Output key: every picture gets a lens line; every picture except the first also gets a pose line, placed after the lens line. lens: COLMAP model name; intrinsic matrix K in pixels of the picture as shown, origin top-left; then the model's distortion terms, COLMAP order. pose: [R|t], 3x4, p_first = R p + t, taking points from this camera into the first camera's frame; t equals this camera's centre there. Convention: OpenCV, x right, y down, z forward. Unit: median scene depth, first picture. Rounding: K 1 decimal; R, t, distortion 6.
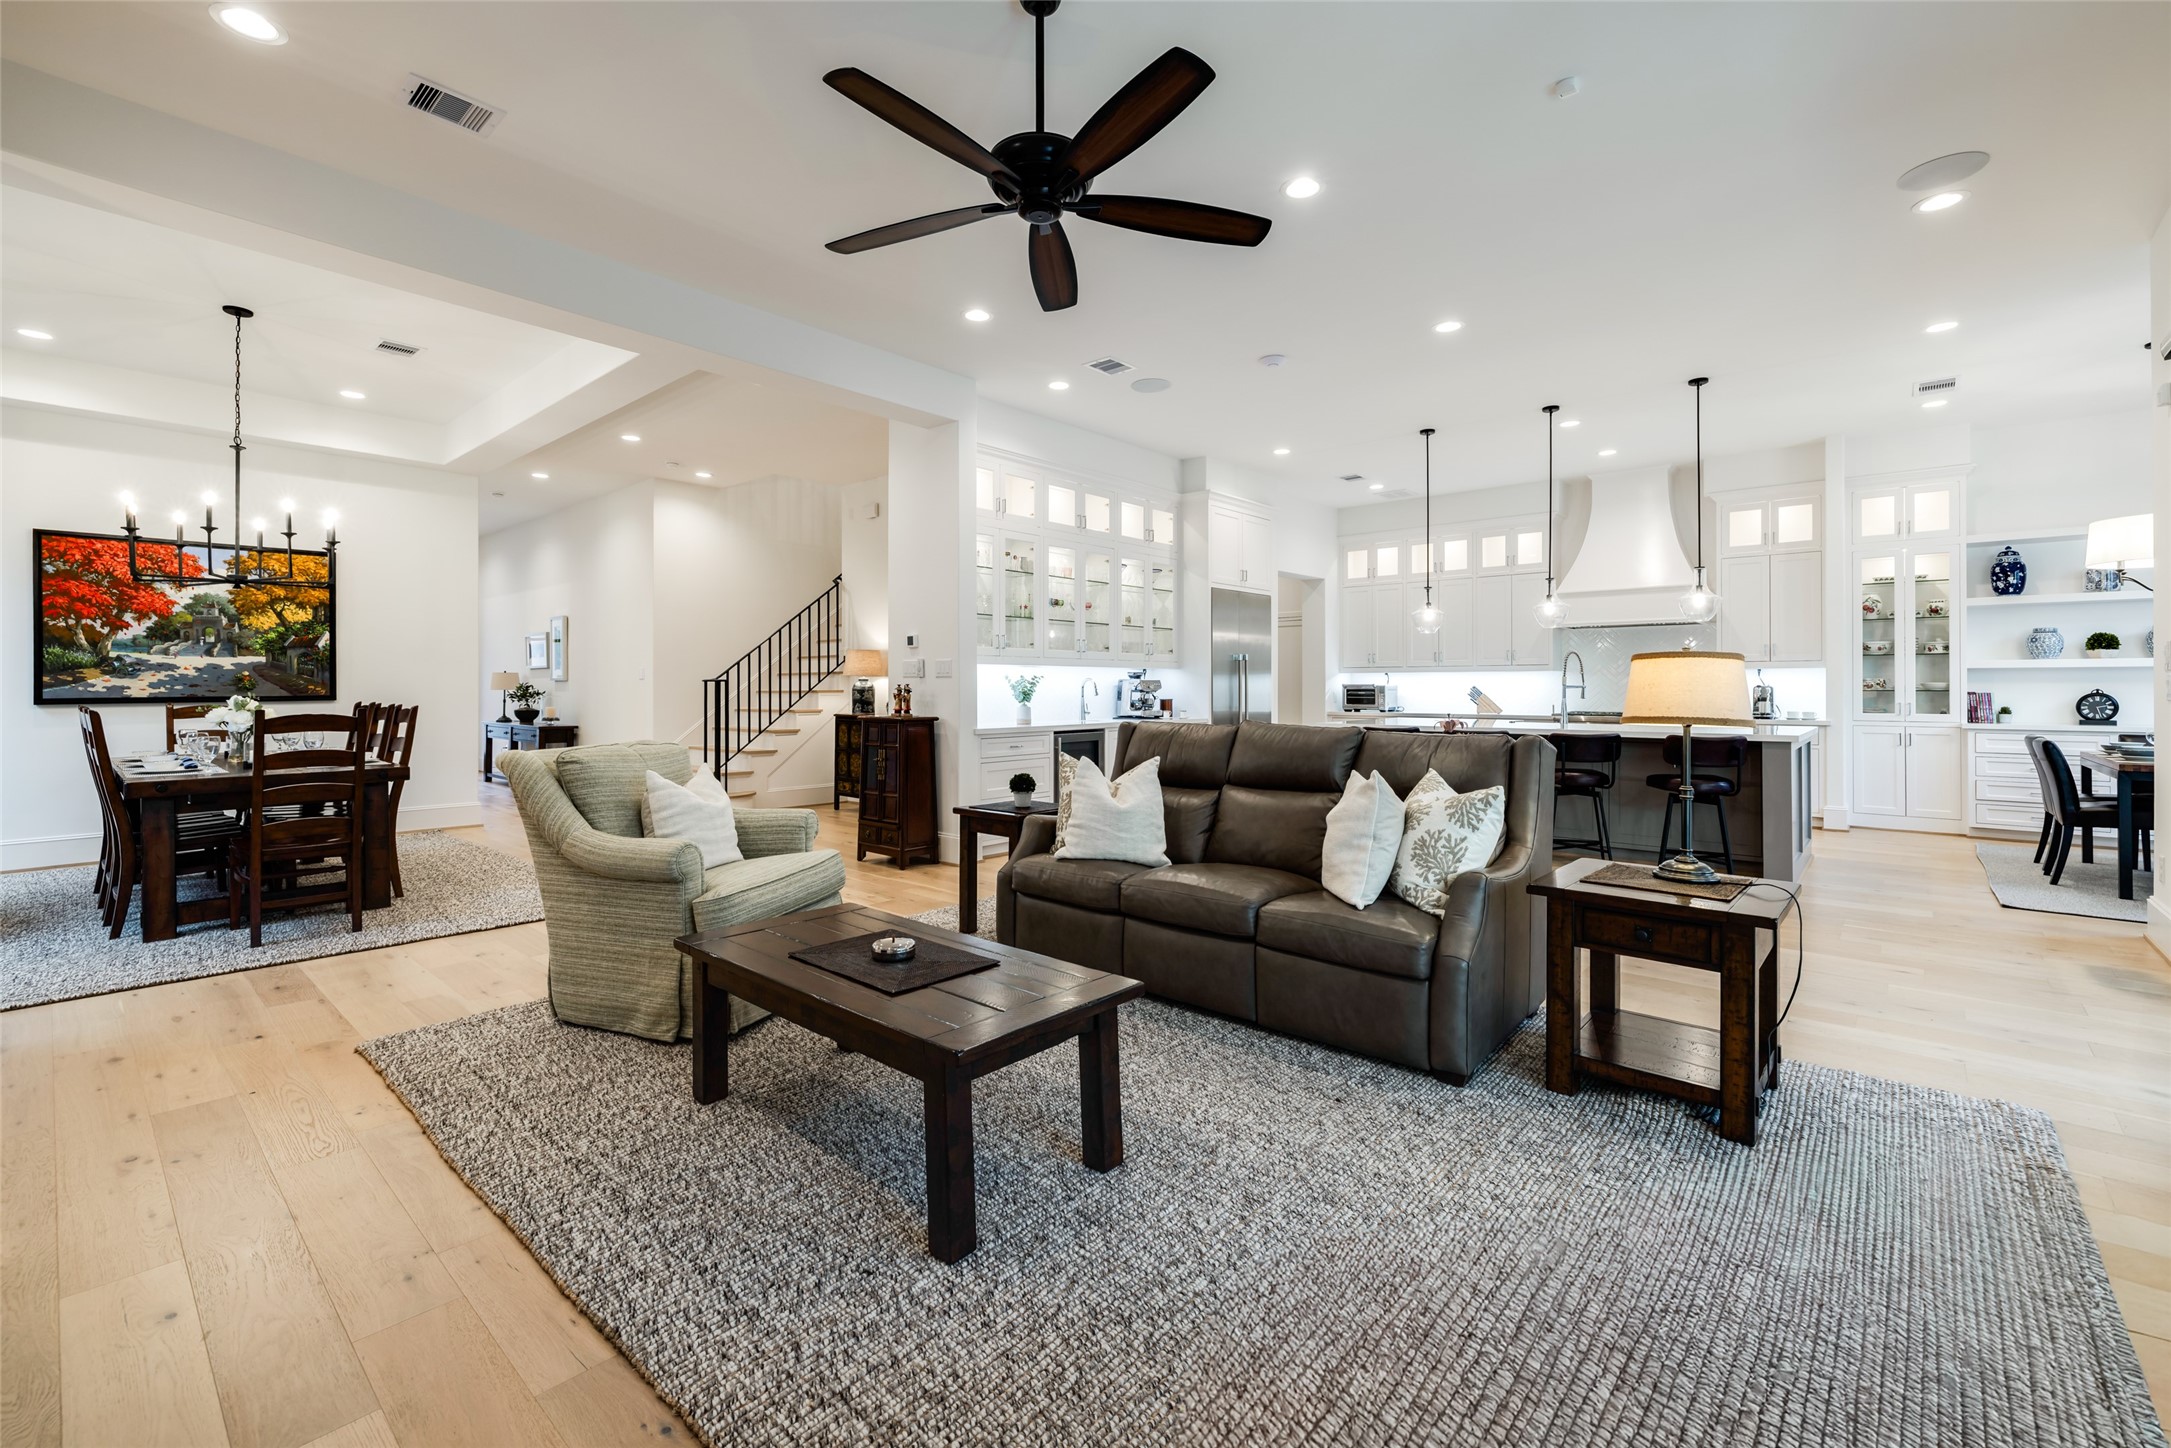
lens RADIAL K [[937.4, 0, 1085.0], [0, 937.4, 682.2], [0, 0, 1]] dist [0.002181, 0.001026]
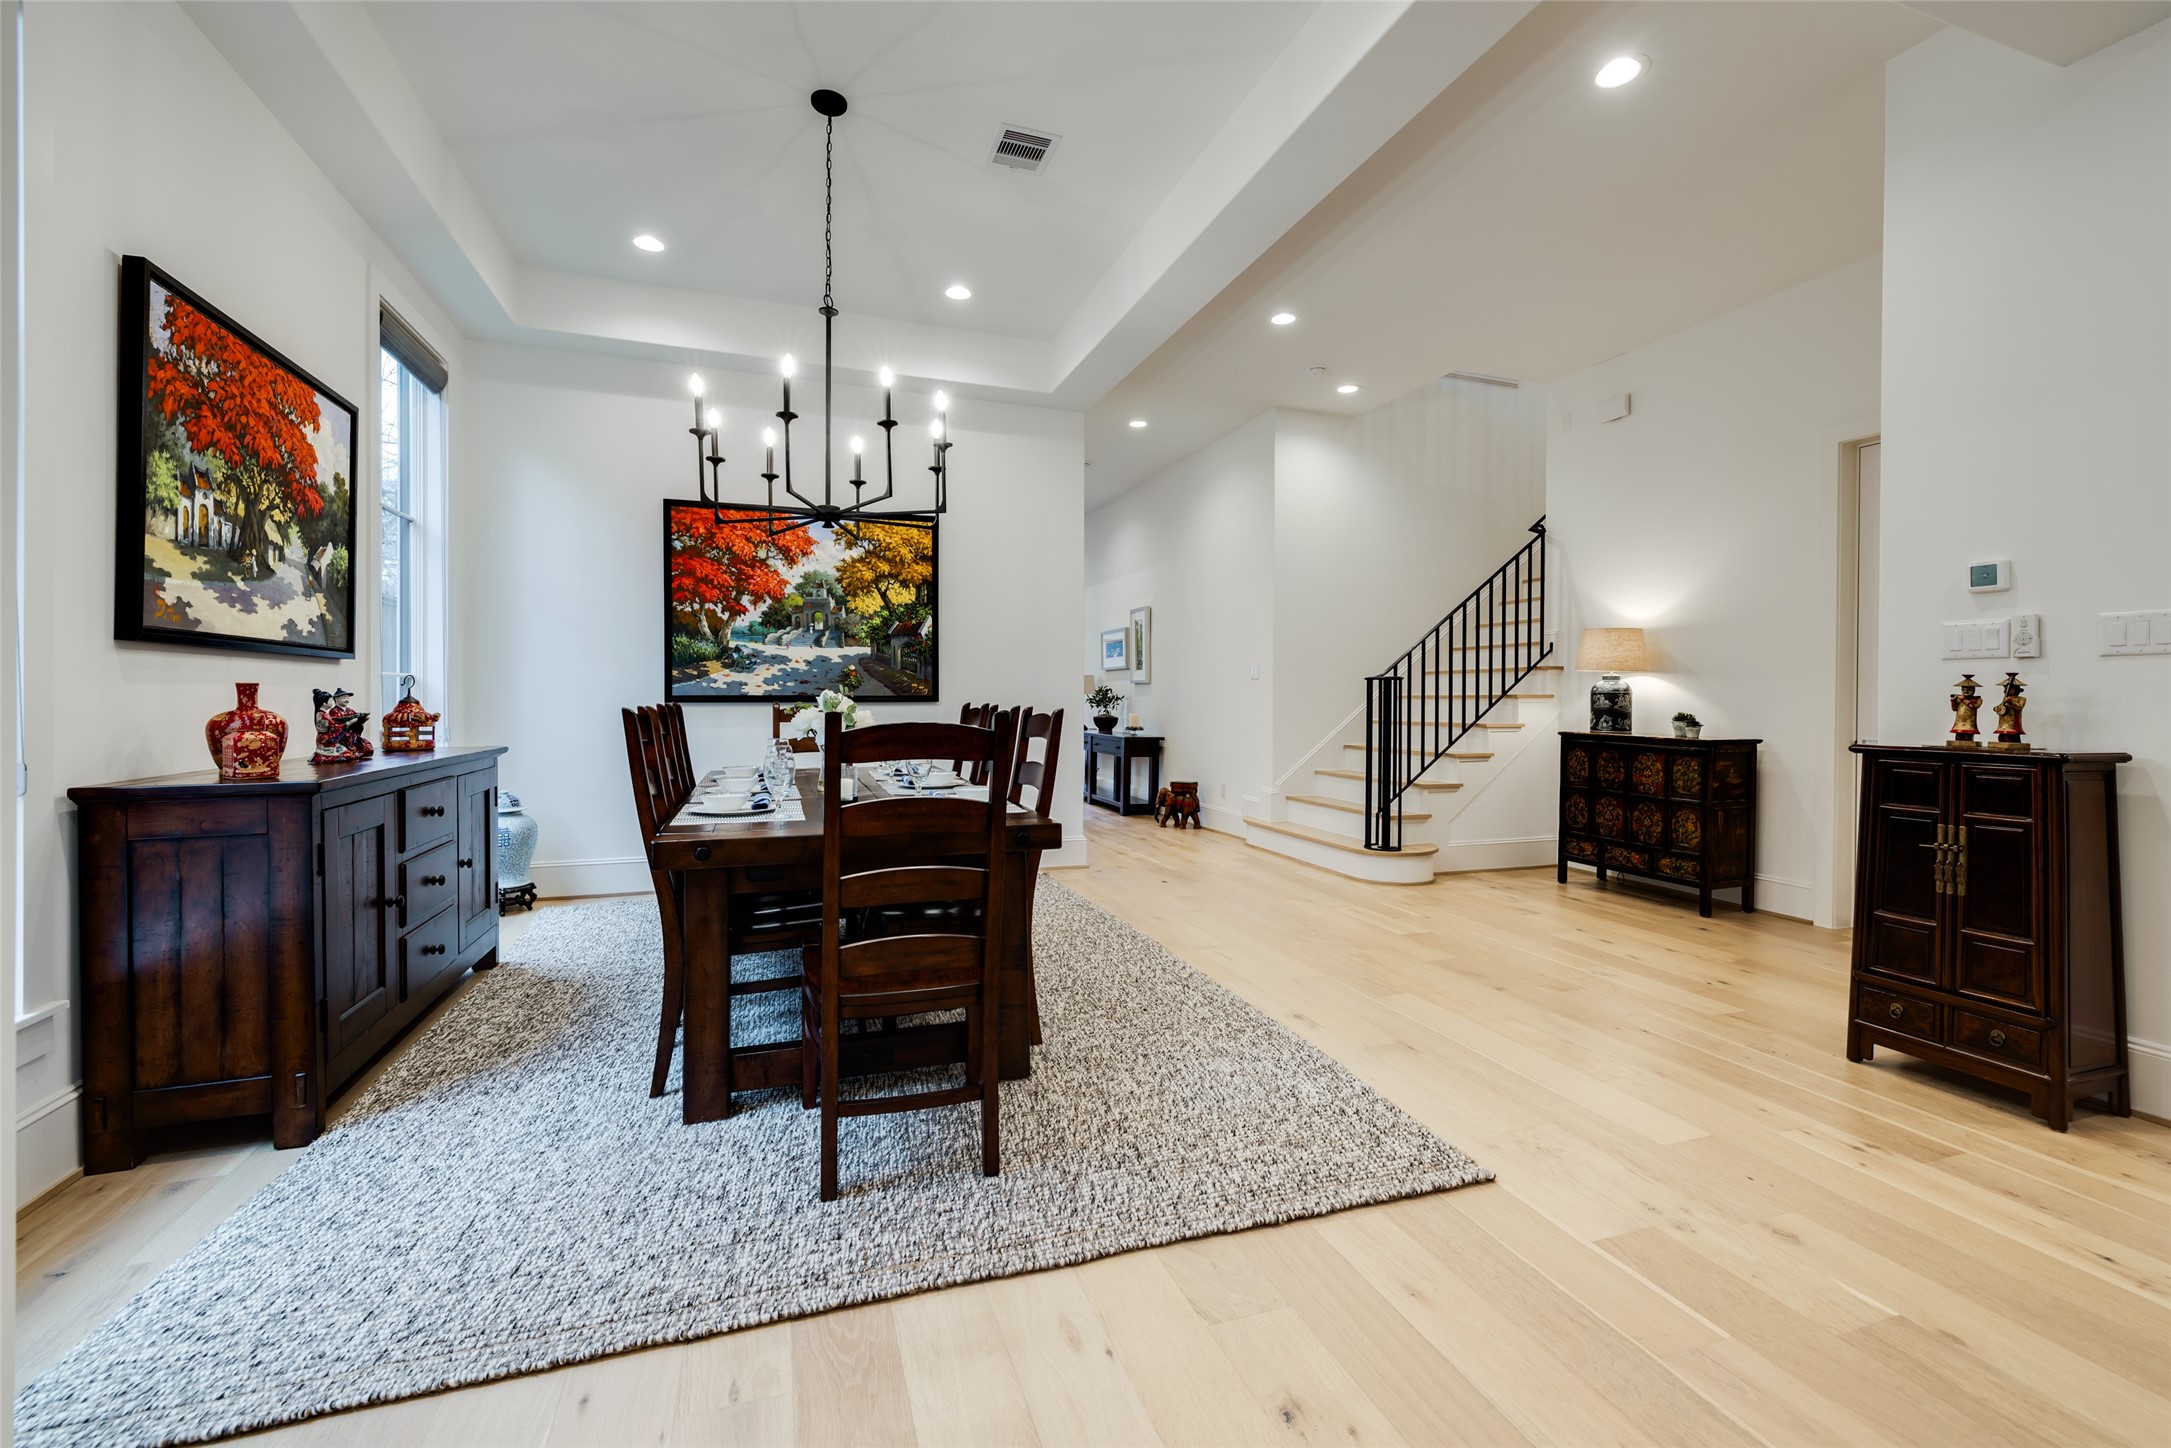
lens RADIAL K [[900.1, 0, 1078.0], [0, 900.1, 709.1], [0, 0, 1]] dist [-0.000211, 0.000132]
pose [[0.874035, 0.012214, -0.485710, -0.345100], [-0.004079, 0.999833, 0.017802, 0.012218], [0.485846, -0.013579, 0.873939, 0.416483]]
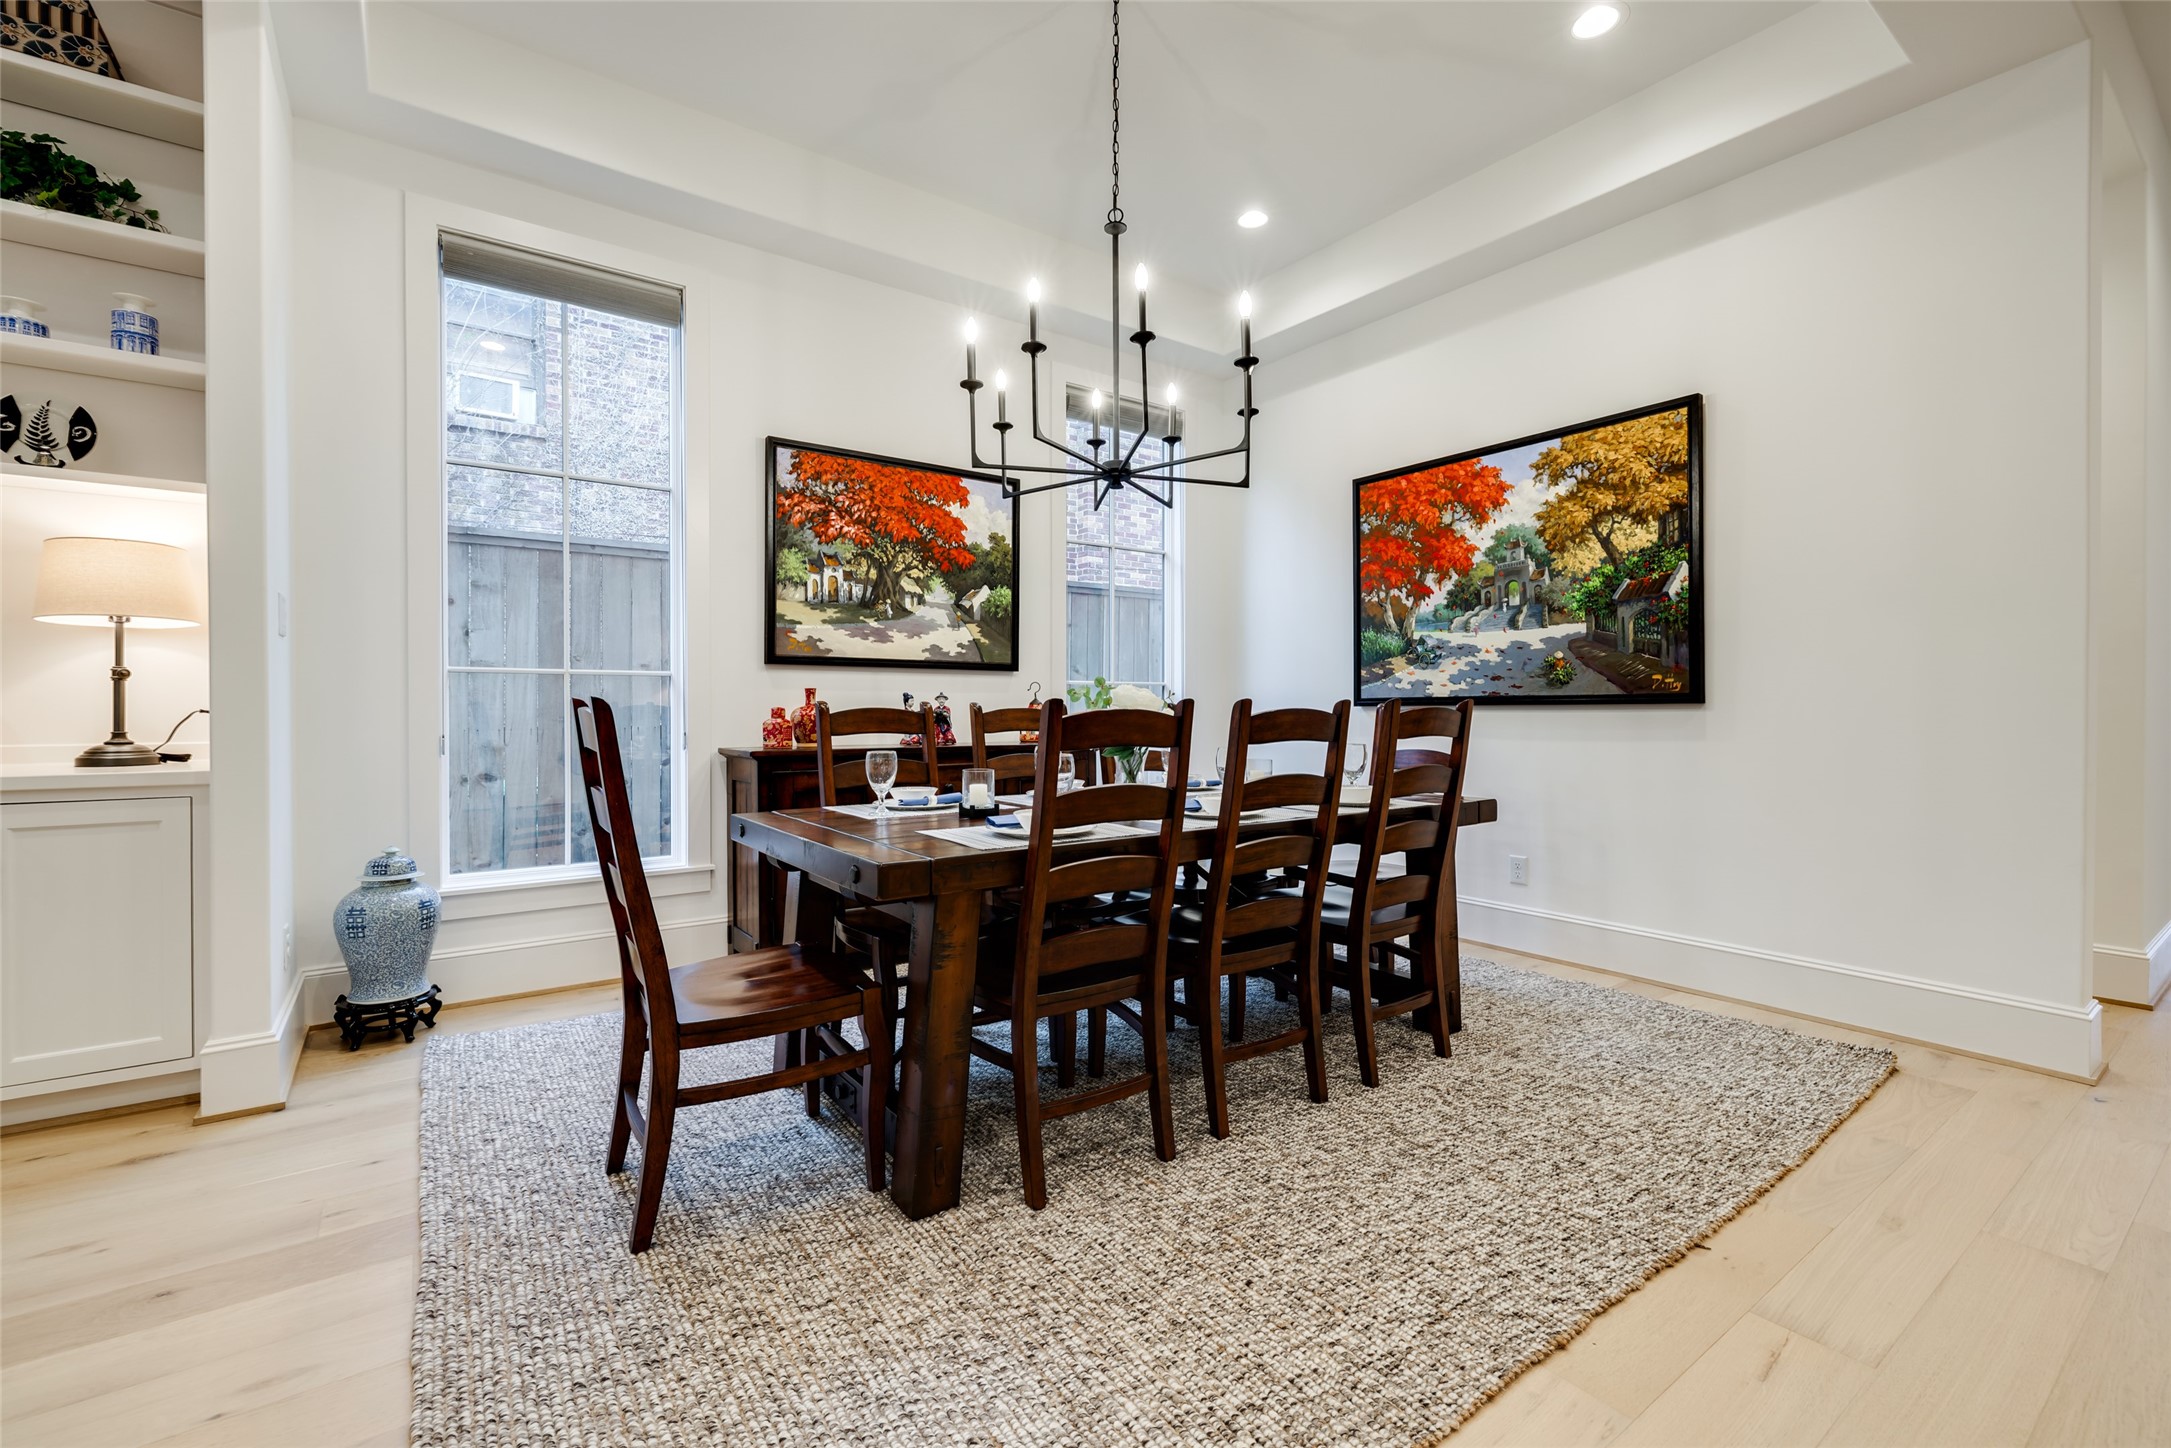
lens RADIAL K [[924.8, 0, 1085.5], [0, 924.8, 724.0], [0, 0, 1]] dist [0.000536, 0.000251]
pose [[-0.216977, 0.016734, -0.976033, -0.289740], [0.002886, 0.999860, 0.016501, 0.022699], [0.976173, 0.000764, -0.216994, 0.858041]]
